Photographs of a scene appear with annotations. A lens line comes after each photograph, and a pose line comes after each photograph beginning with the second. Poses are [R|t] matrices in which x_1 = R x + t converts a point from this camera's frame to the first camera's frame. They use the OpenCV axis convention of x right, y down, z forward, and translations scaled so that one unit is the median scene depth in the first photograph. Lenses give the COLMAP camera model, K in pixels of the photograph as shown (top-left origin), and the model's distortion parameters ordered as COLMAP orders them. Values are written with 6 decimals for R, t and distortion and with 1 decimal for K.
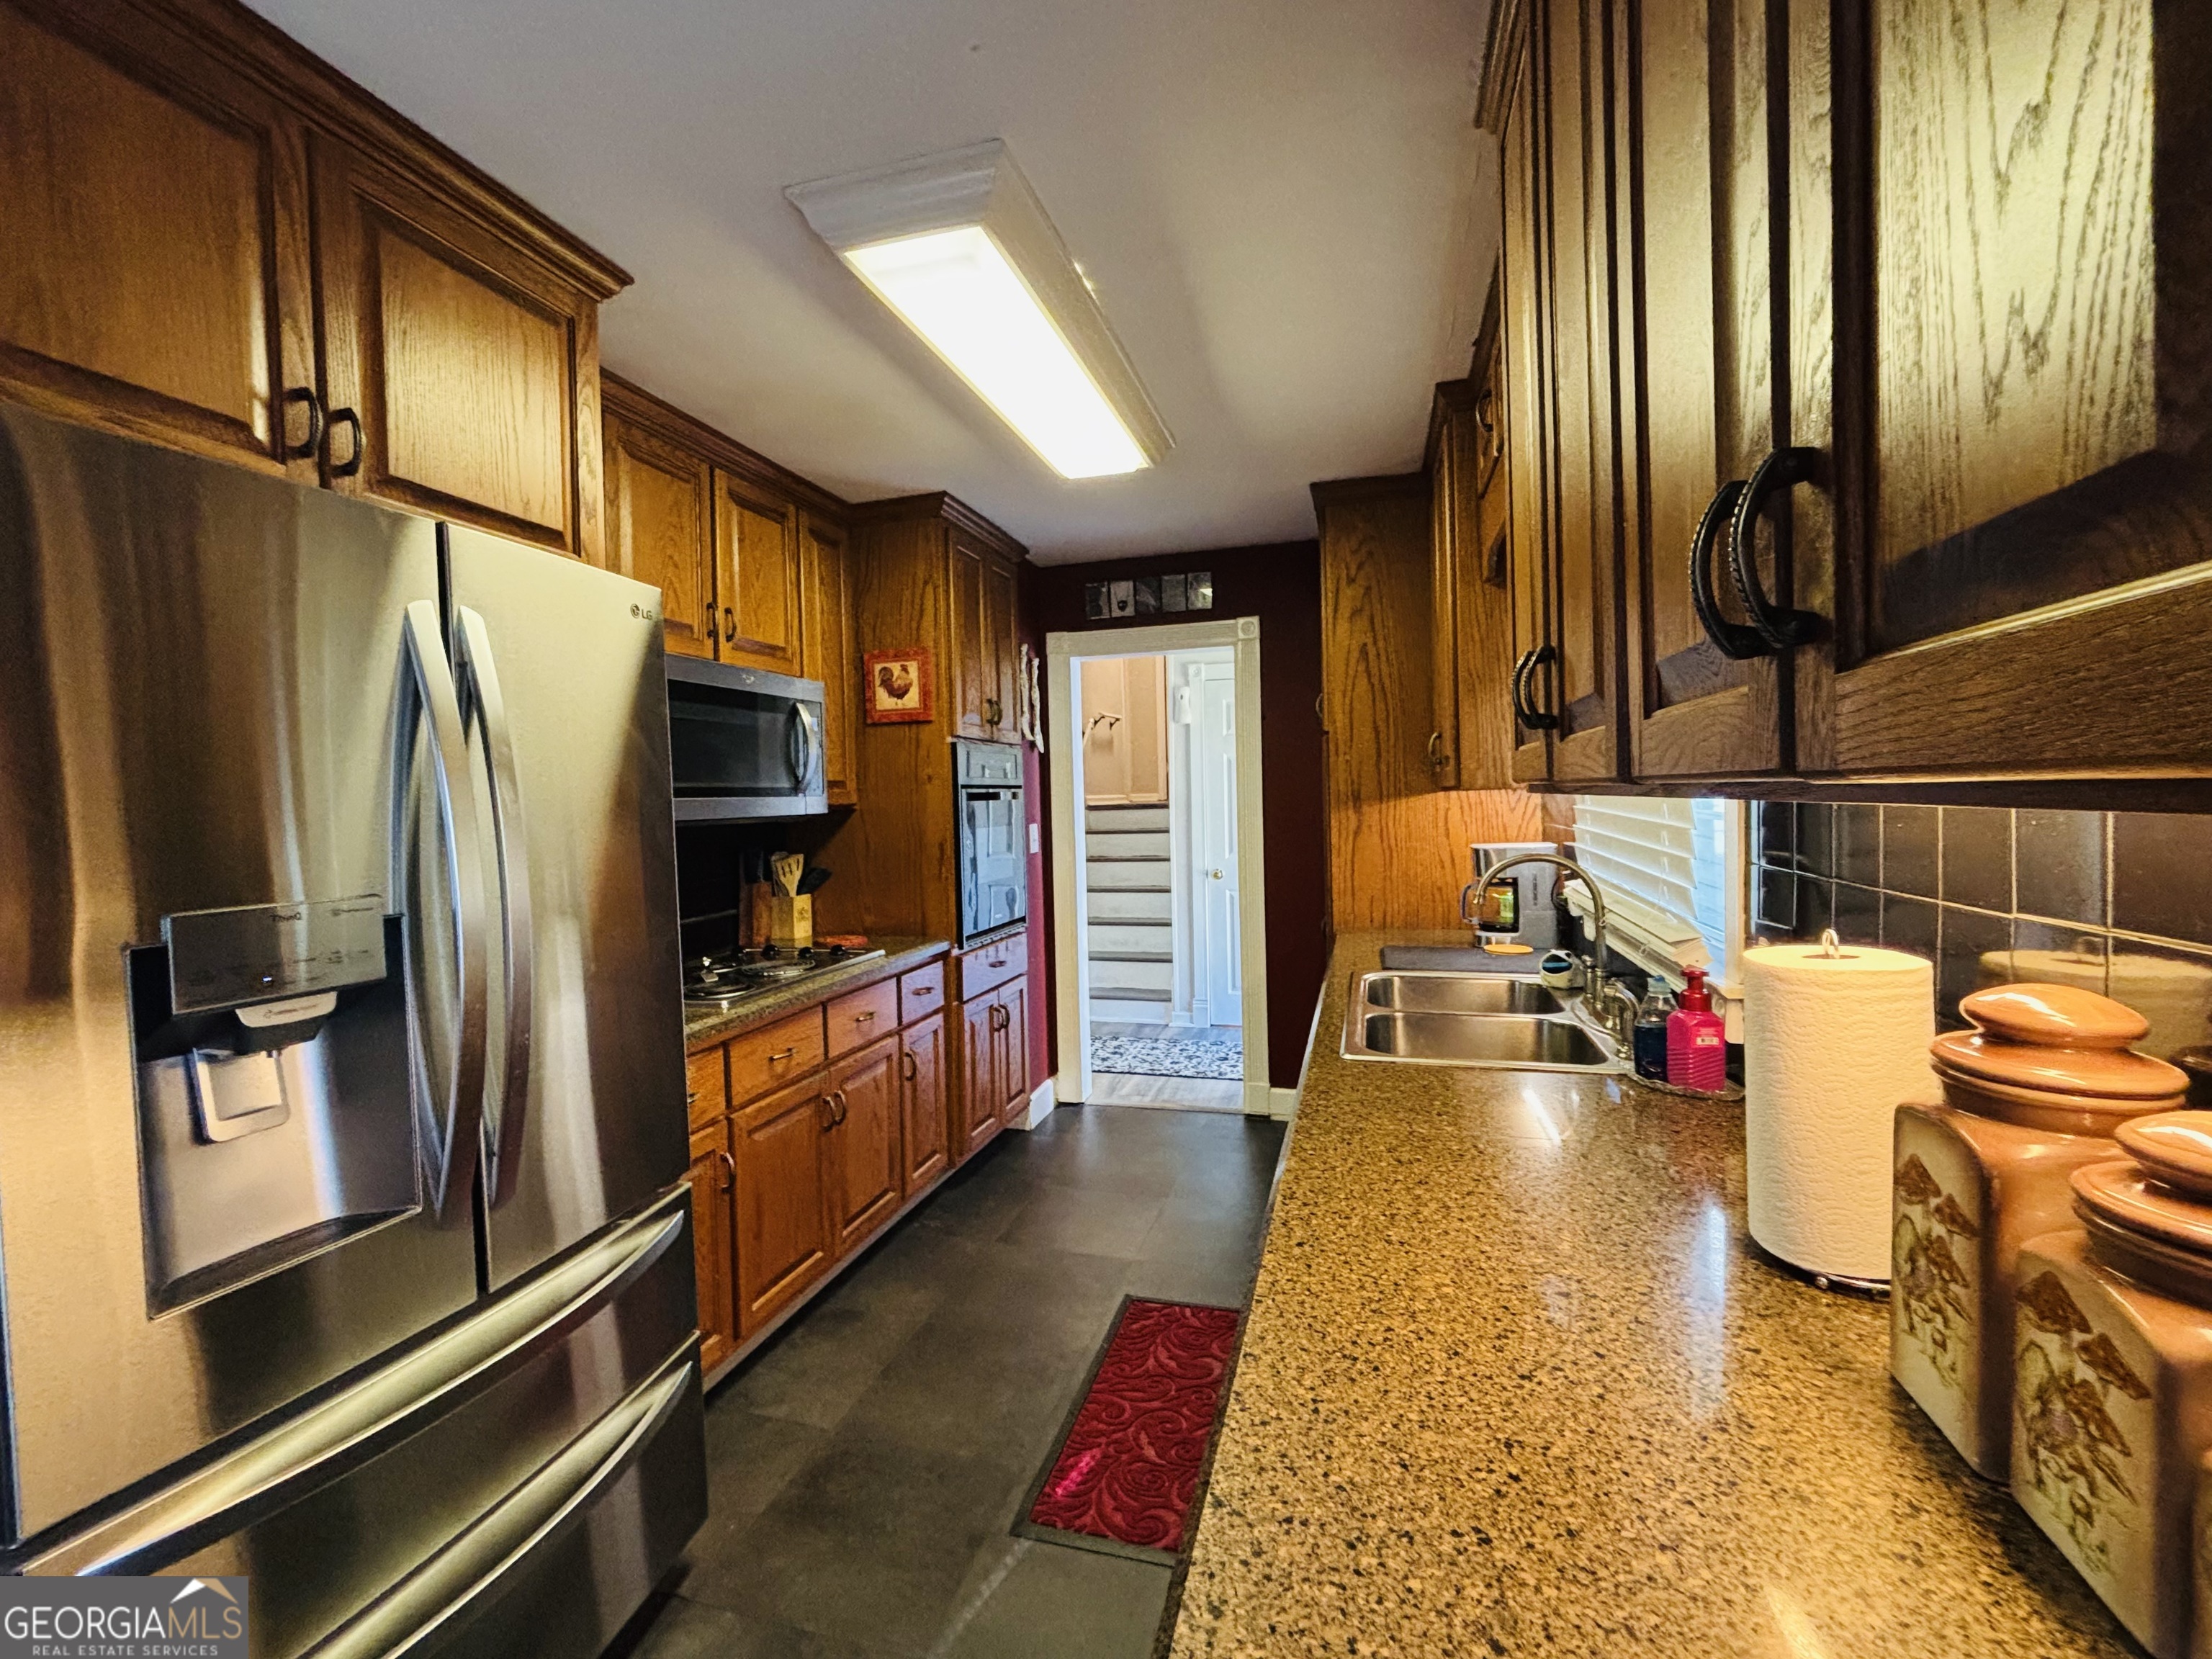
lens RADIAL K [[953.2, 0, 1098.0], [0, 953.2, 825.9], [0, 0, 1]] dist [0.000134, -0.001670]
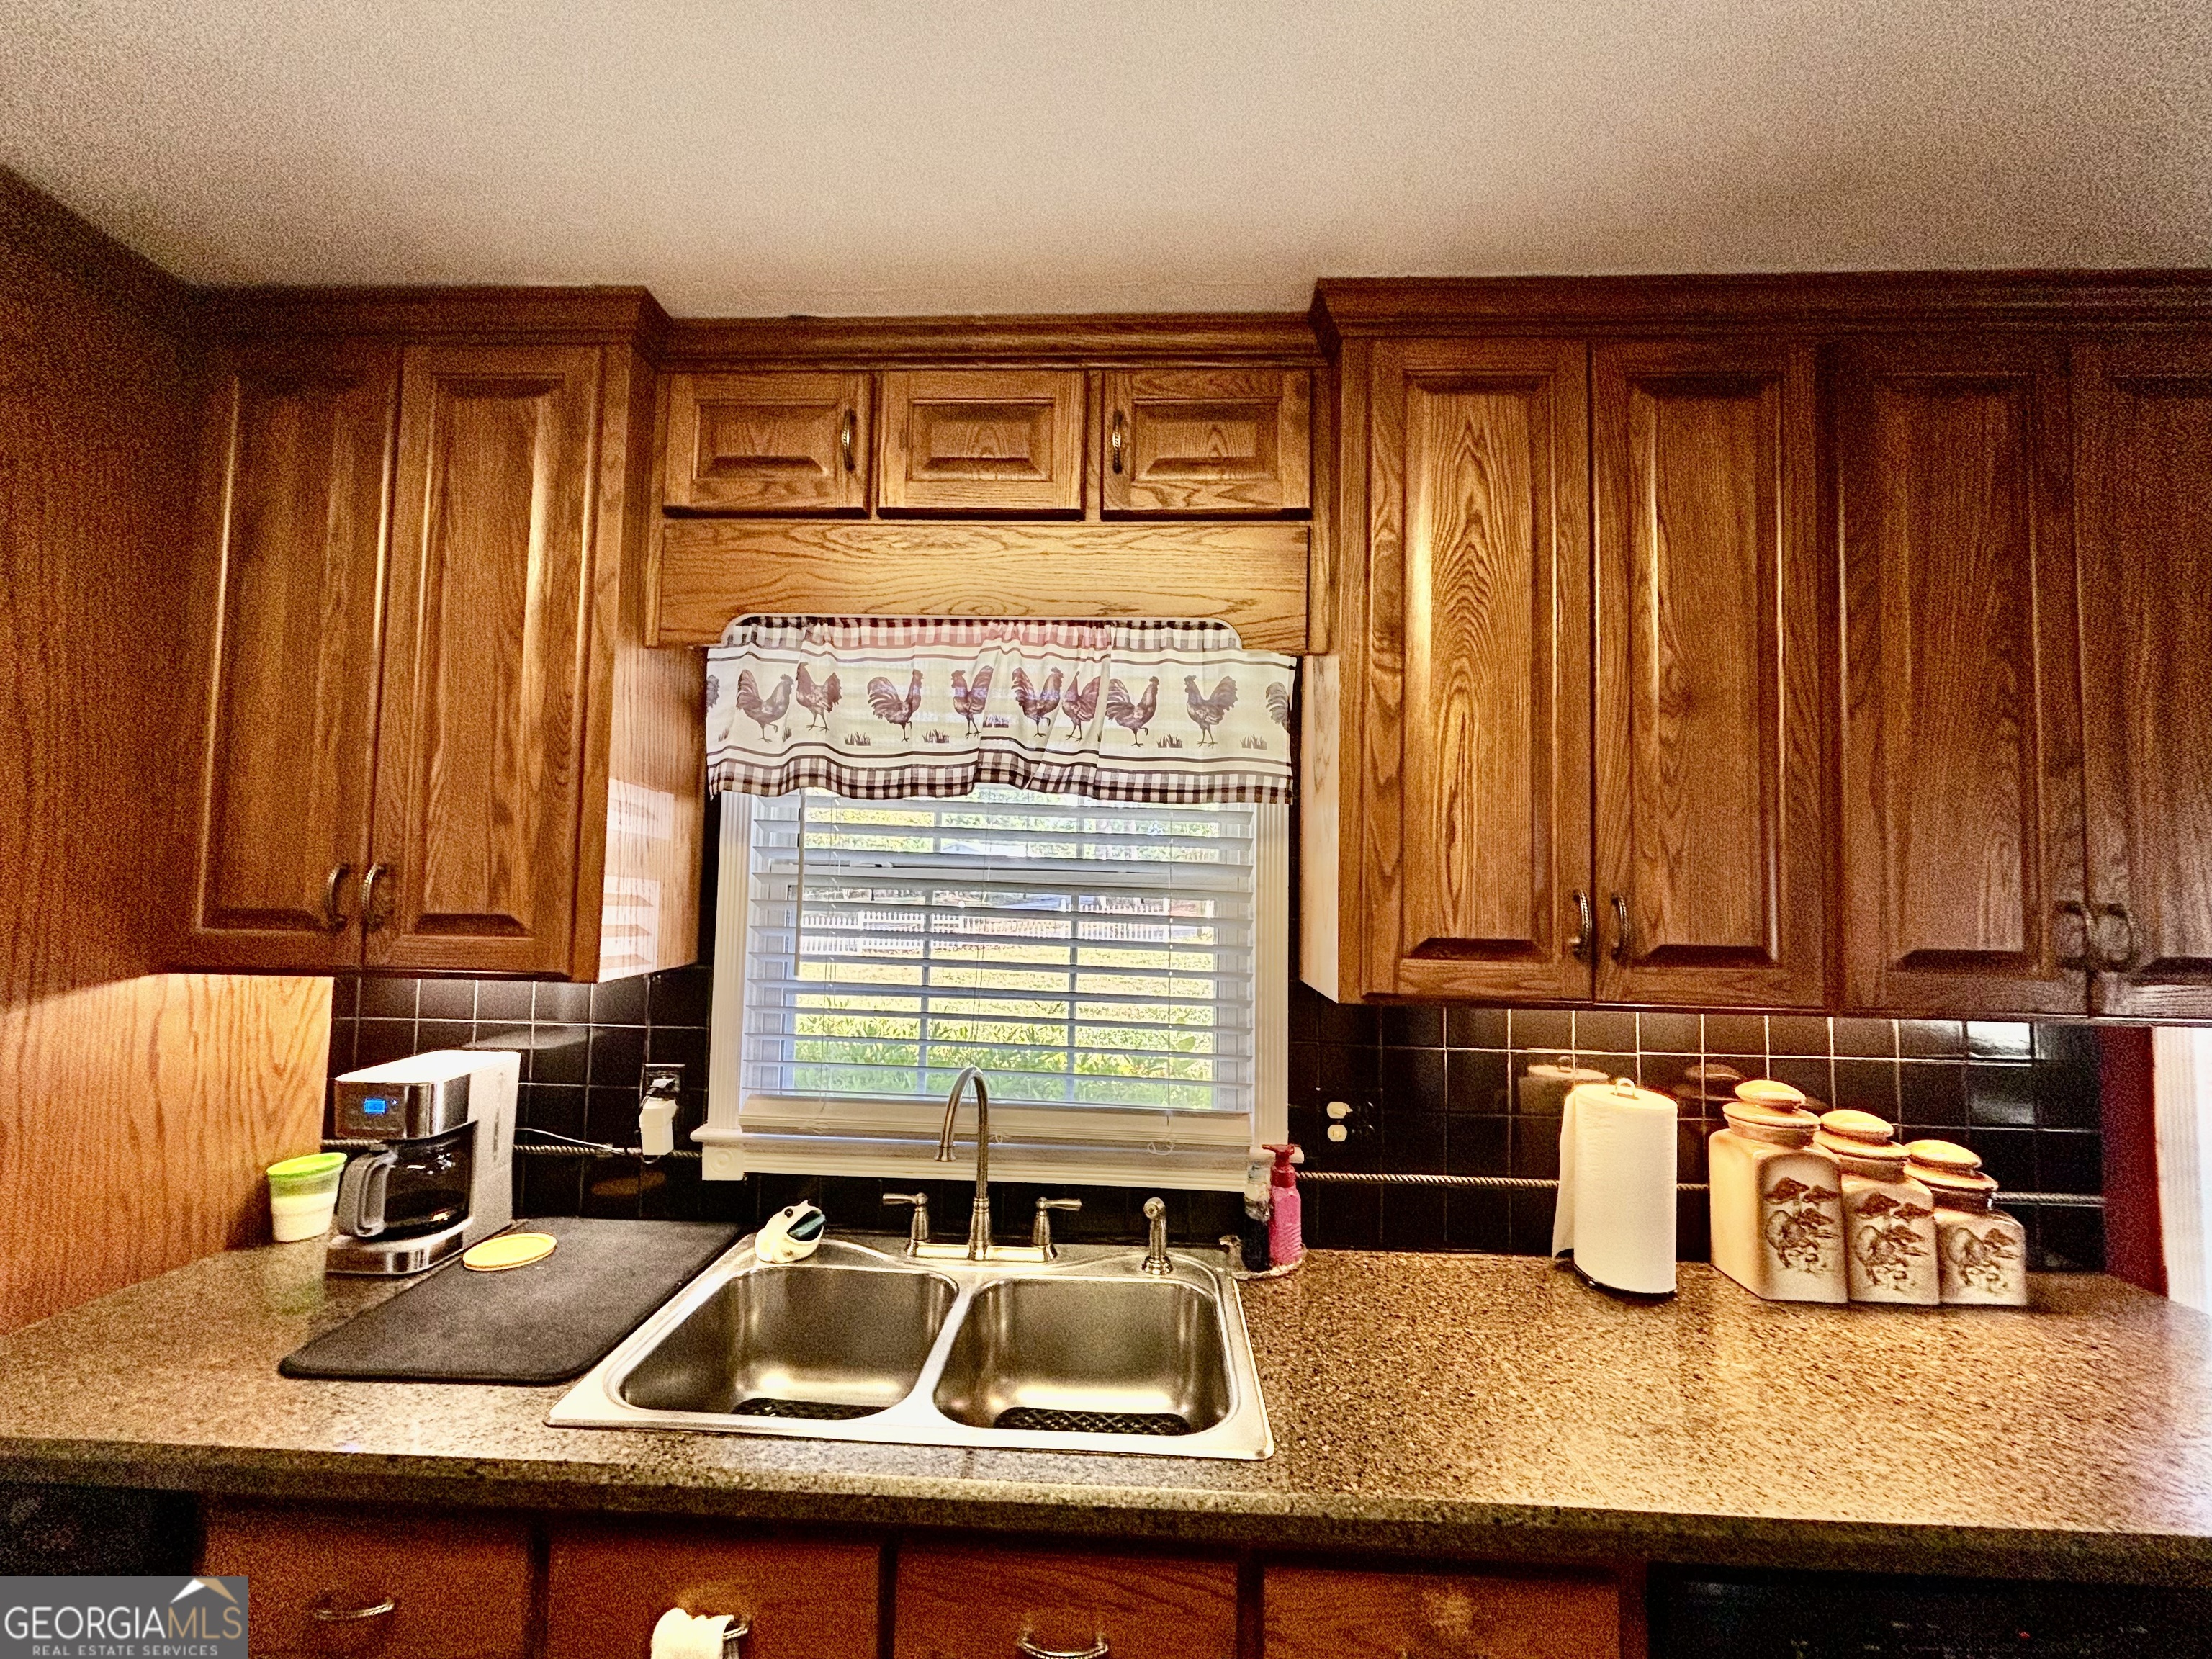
lens RADIAL K [[899.3, 0, 1099.5], [0, 899.3, 830.2], [0, 0, 1]] dist [0.002102, -0.000654]
pose [[-0.238510, 0.078581, 0.967956, -0.205369], [0.015770, 0.996903, -0.077045, -0.078107], [-0.971012, -0.003112, -0.239010, 0.796879]]
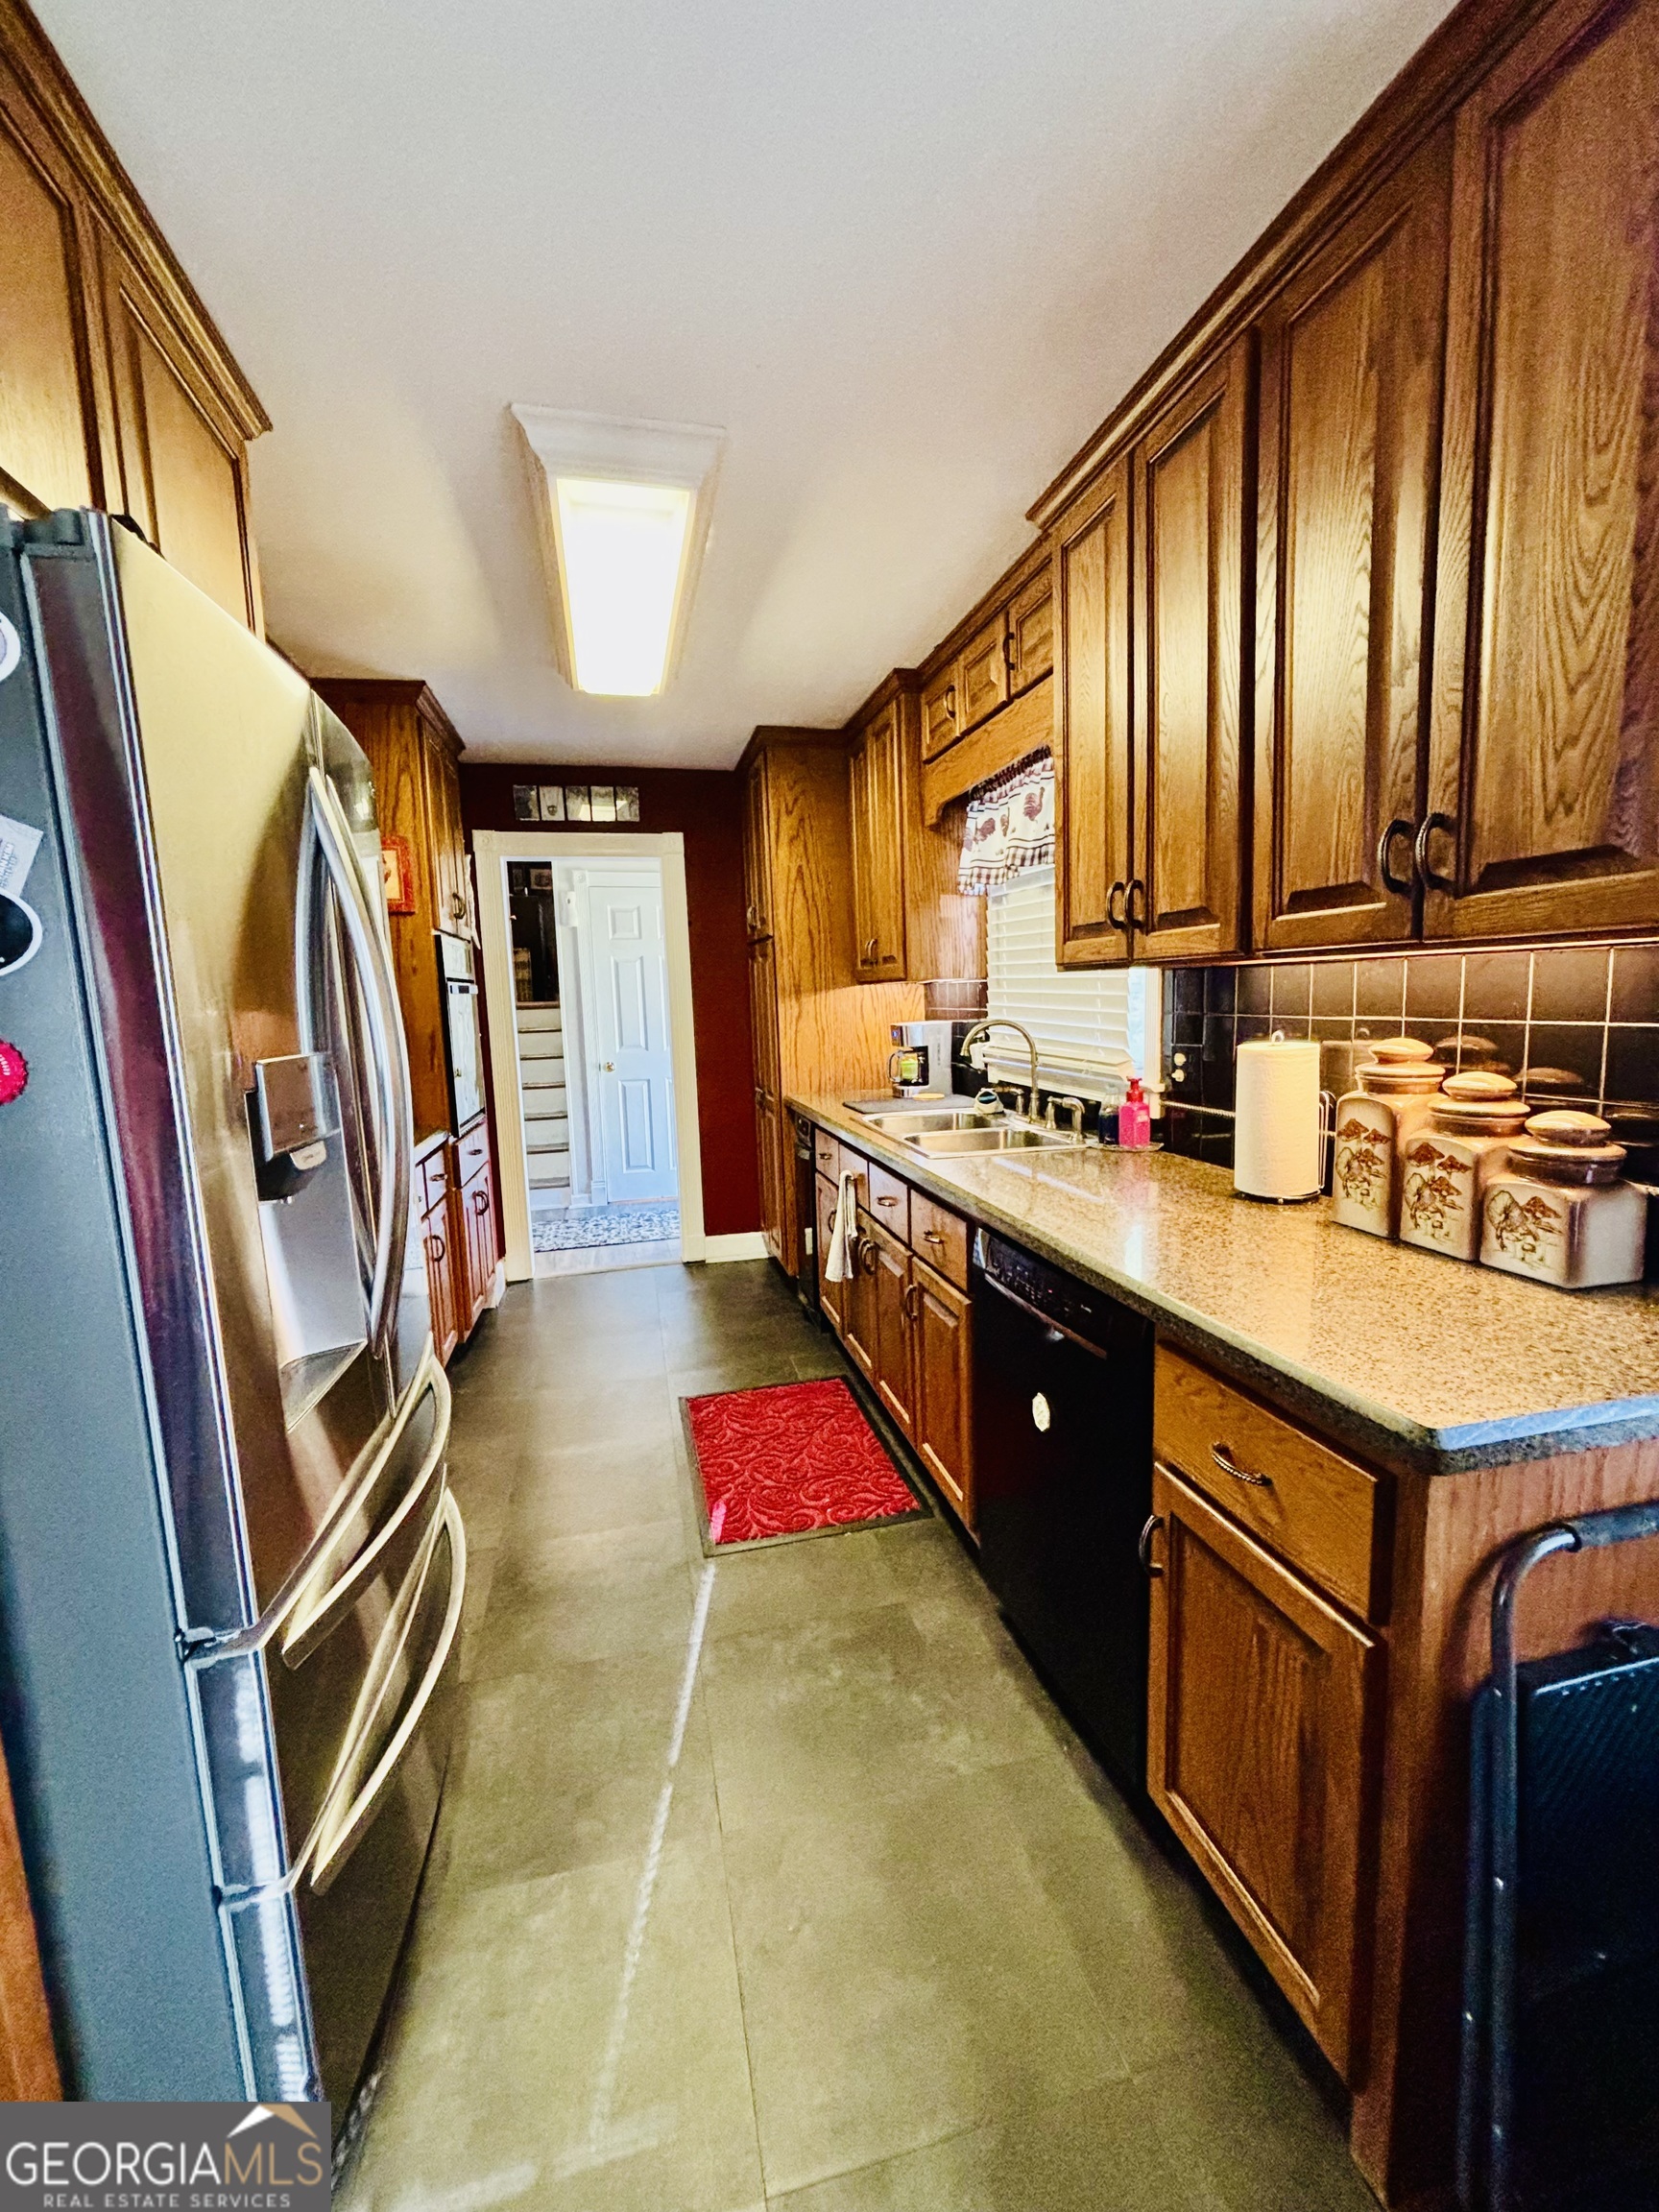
lens RADIAL K [[899.3, 0, 832.5], [0, 899.3, 1106.7], [0, 0, 1]] dist [0.002102, -0.000654]
pose [[0.867214, -0.064547, 0.493734, -0.346055], [0.024842, 0.995936, 0.086569, 0.027211], [-0.497315, -0.062808, 0.865293, -0.065834]]
